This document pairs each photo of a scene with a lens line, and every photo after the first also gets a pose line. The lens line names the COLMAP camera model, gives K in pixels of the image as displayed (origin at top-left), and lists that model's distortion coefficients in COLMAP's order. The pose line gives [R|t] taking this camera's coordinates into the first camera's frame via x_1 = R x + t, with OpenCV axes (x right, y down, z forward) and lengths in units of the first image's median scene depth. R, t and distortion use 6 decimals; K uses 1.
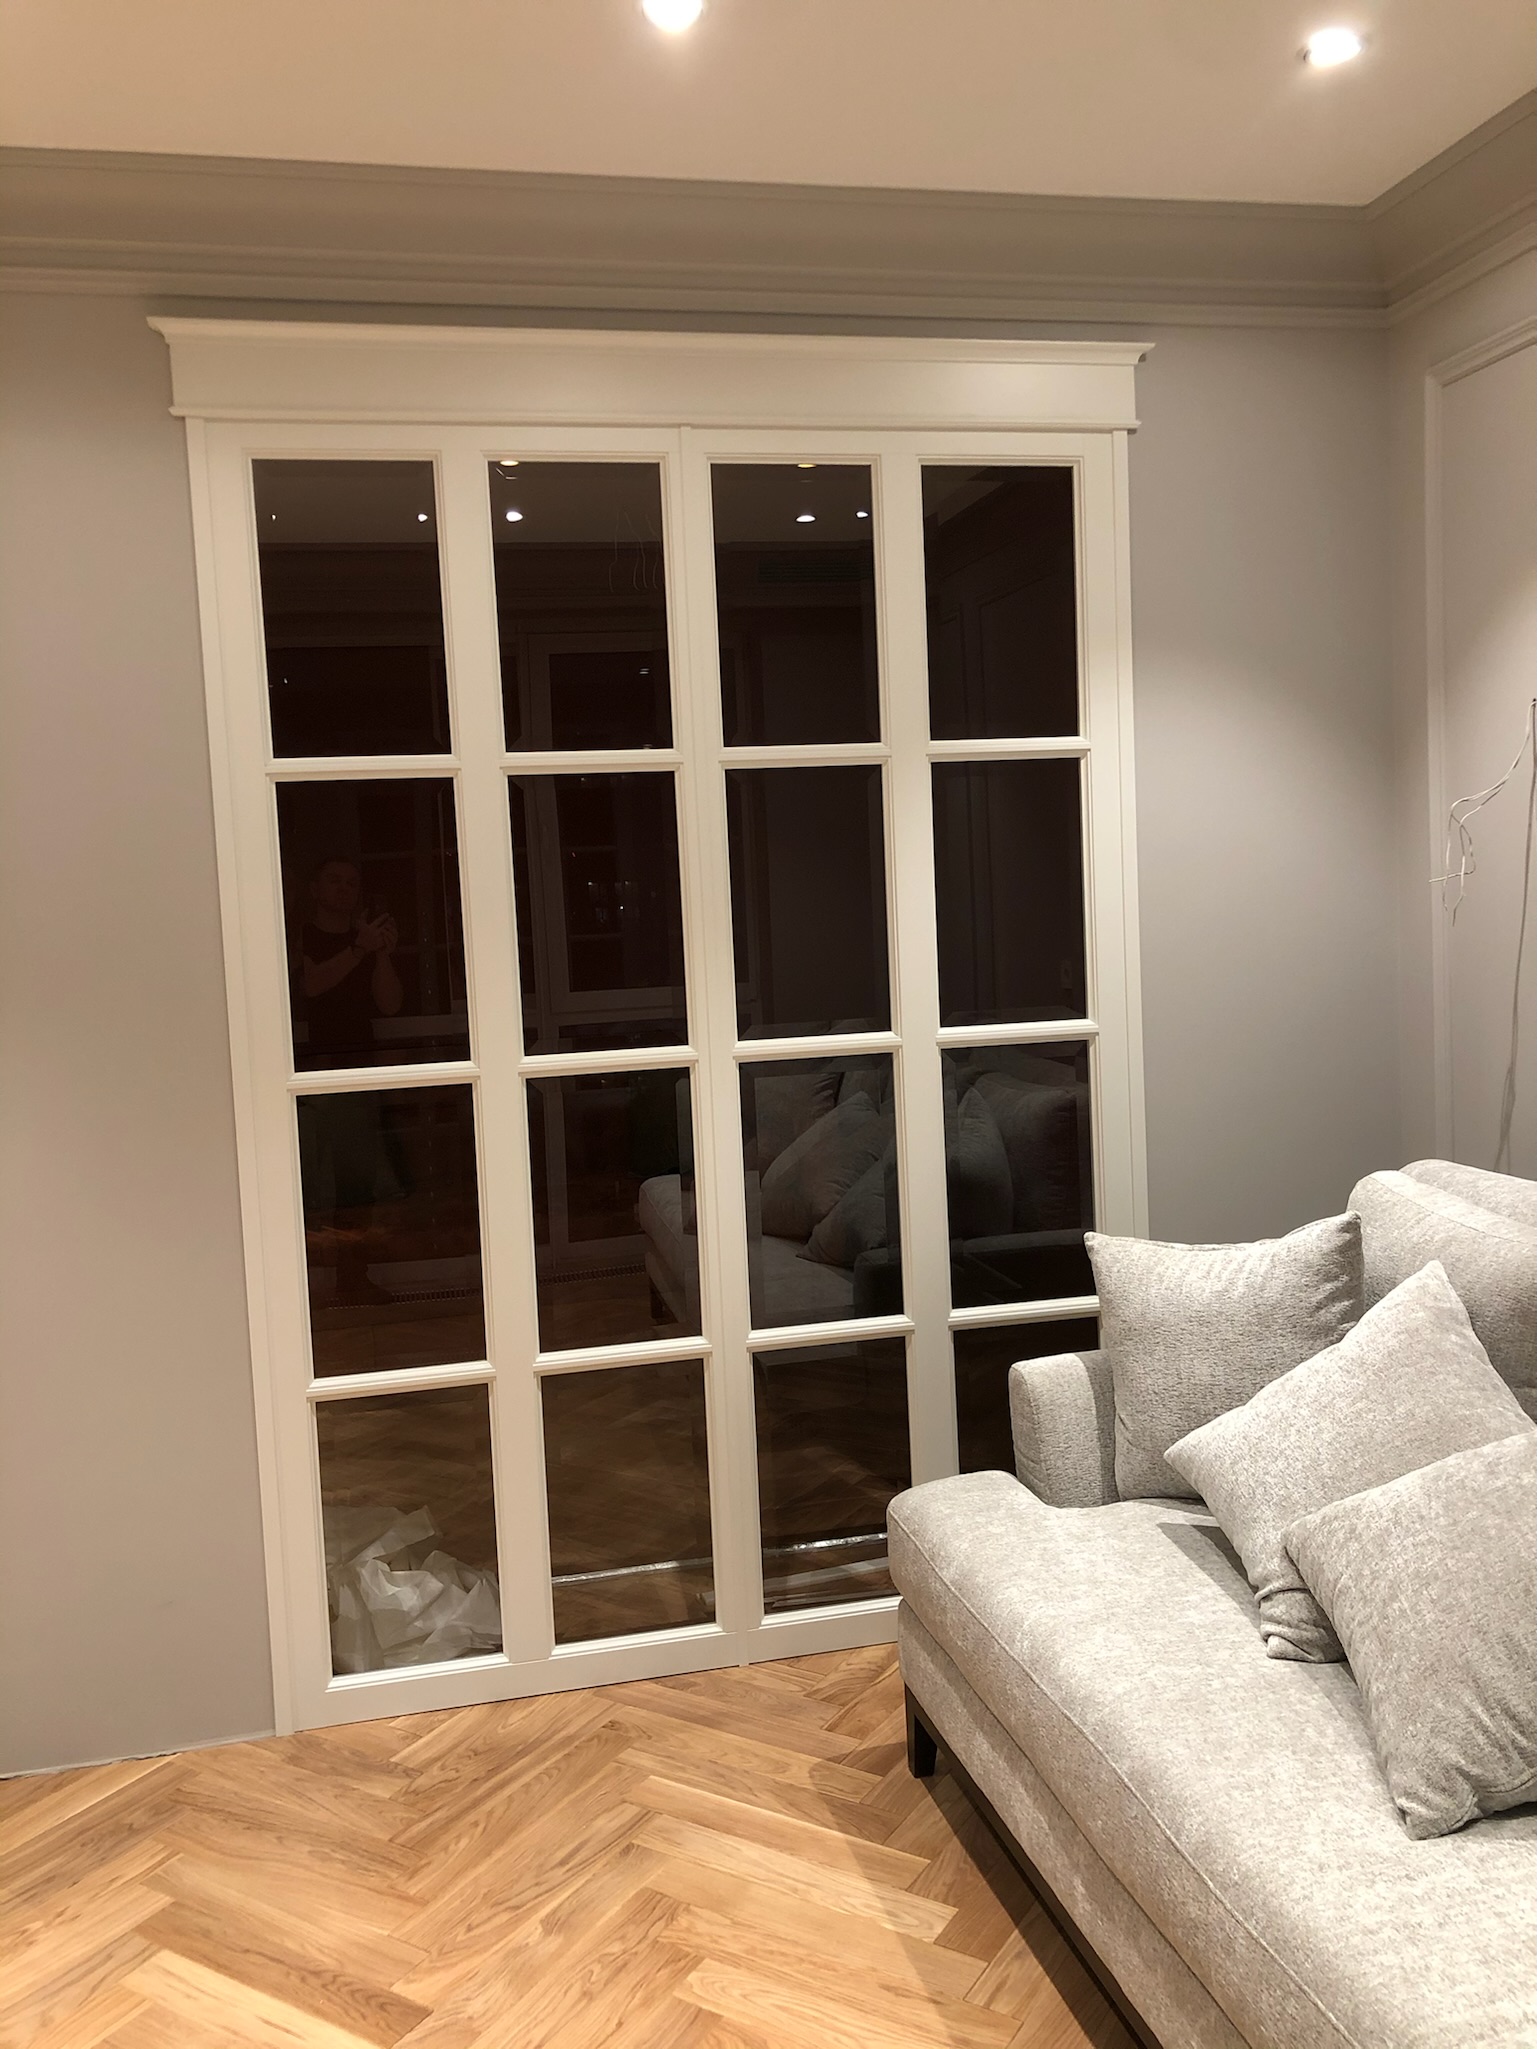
lens RADIAL K [[1699.8, 0, 756.7], [0, 1699.8, 1014.5], [0, 0, 1]] dist [0.035230, -0.022047]
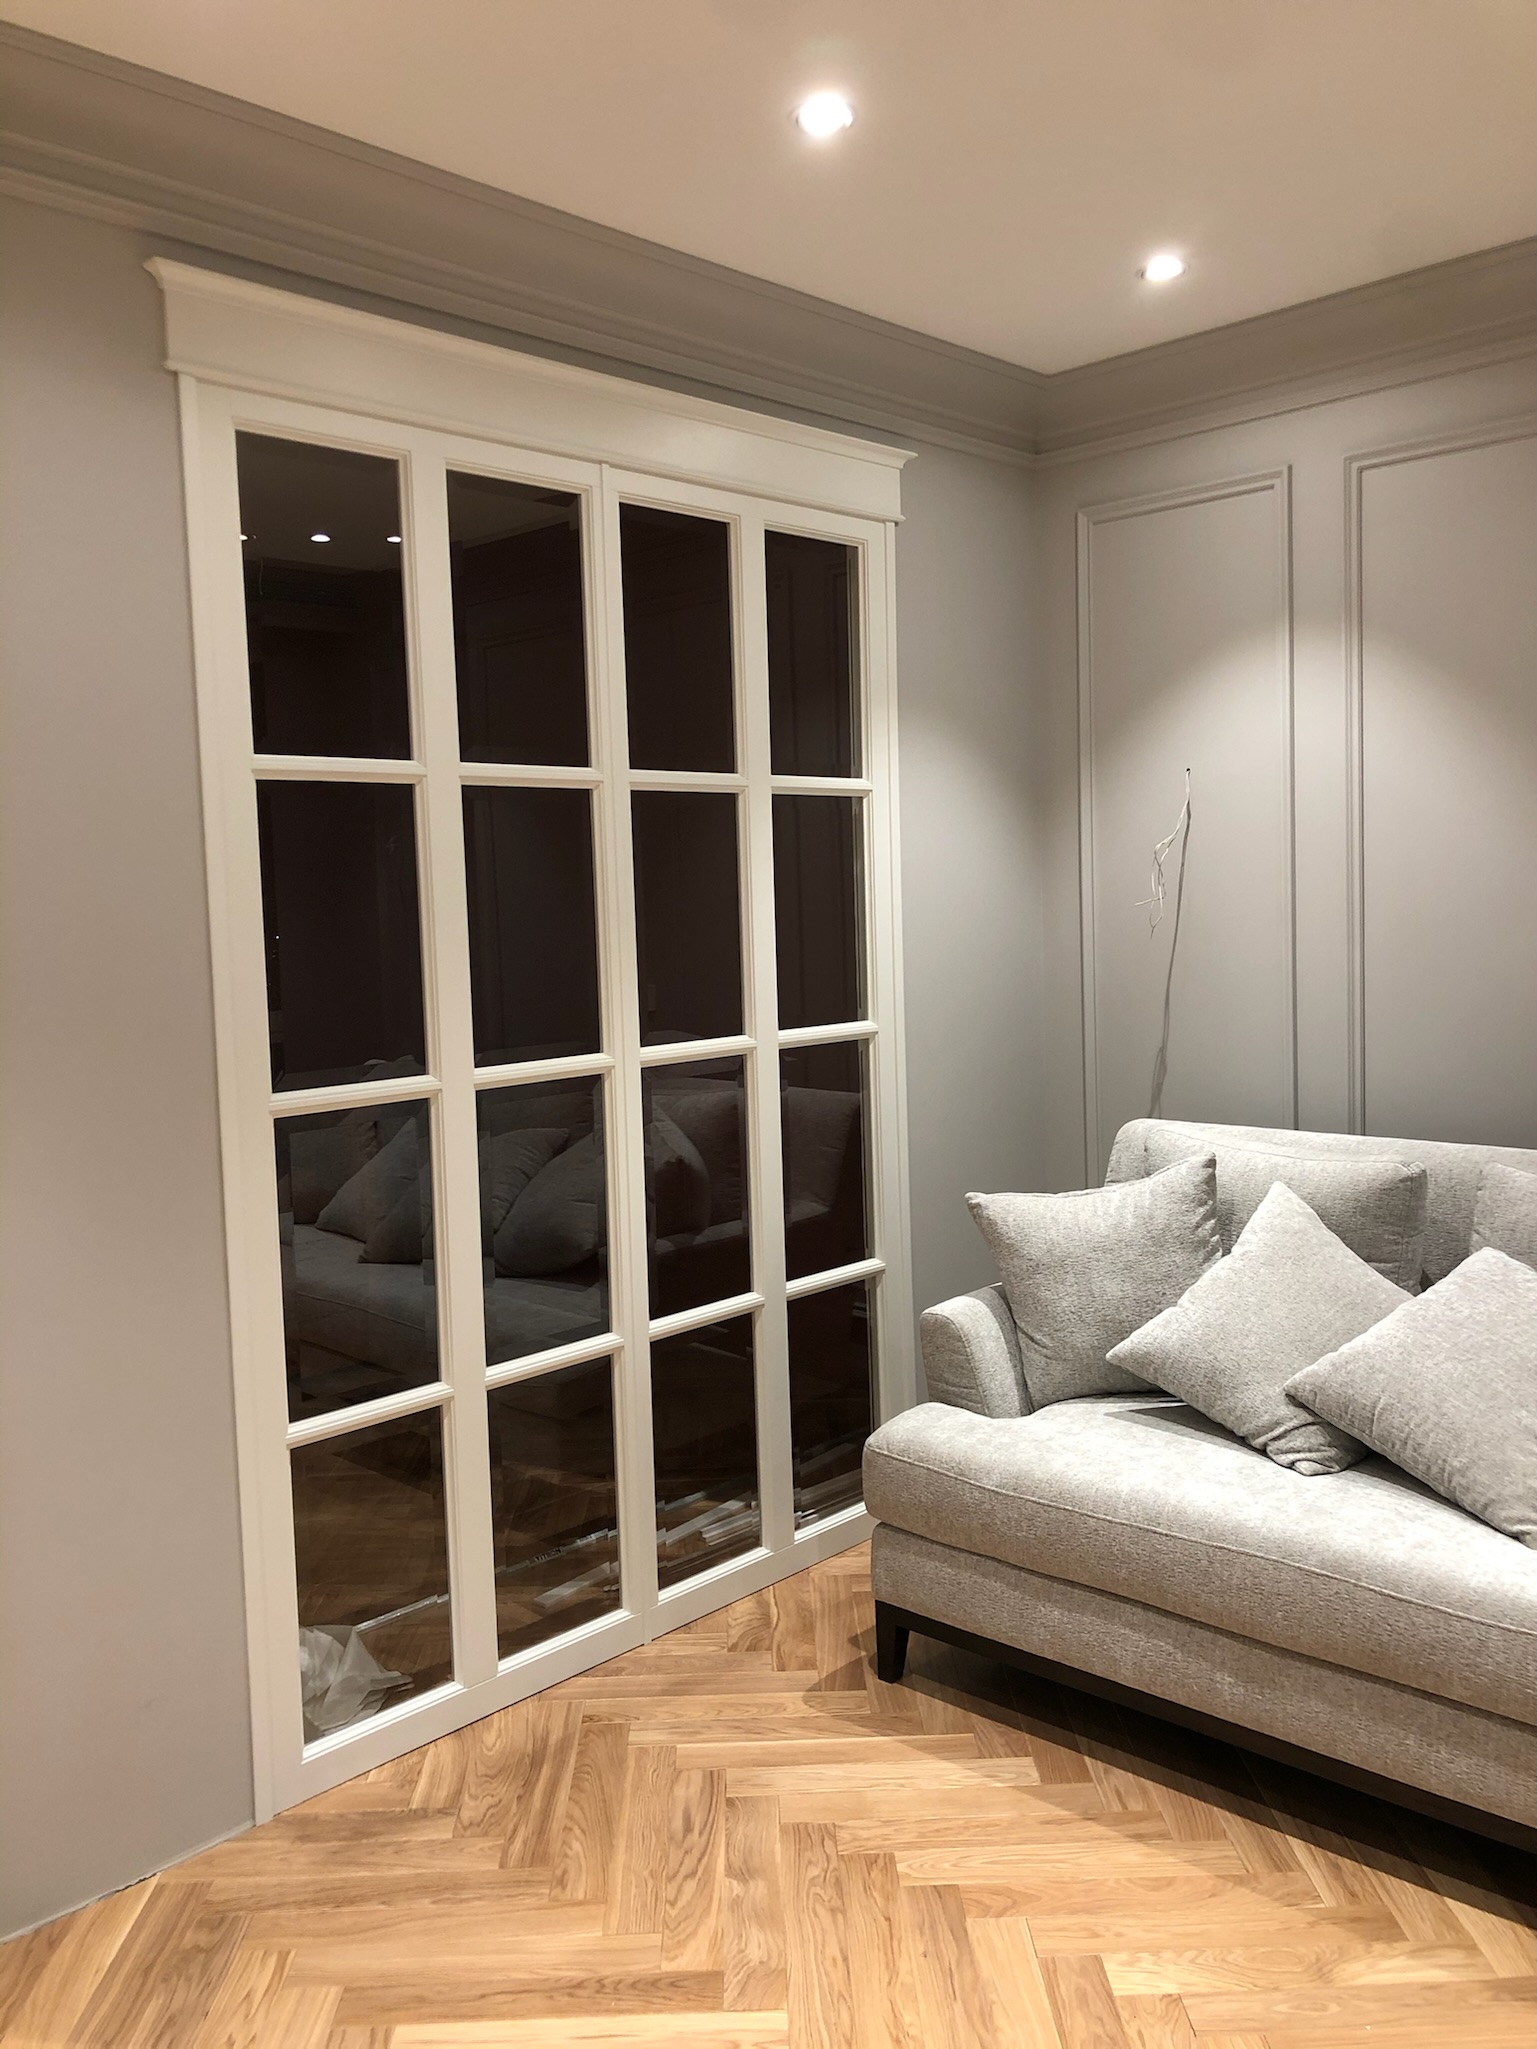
lens RADIAL K [[1699.8, 0, 776.2], [0, 1699.8, 1013.7], [0, 0, 1]] dist [0.035230, -0.022047]
pose [[0.832038, -0.021452, 0.554303, -0.555383], [0.035568, 0.999259, -0.014716, 0.014207], [-0.553577, 0.031960, 0.832185, 0.076772]]
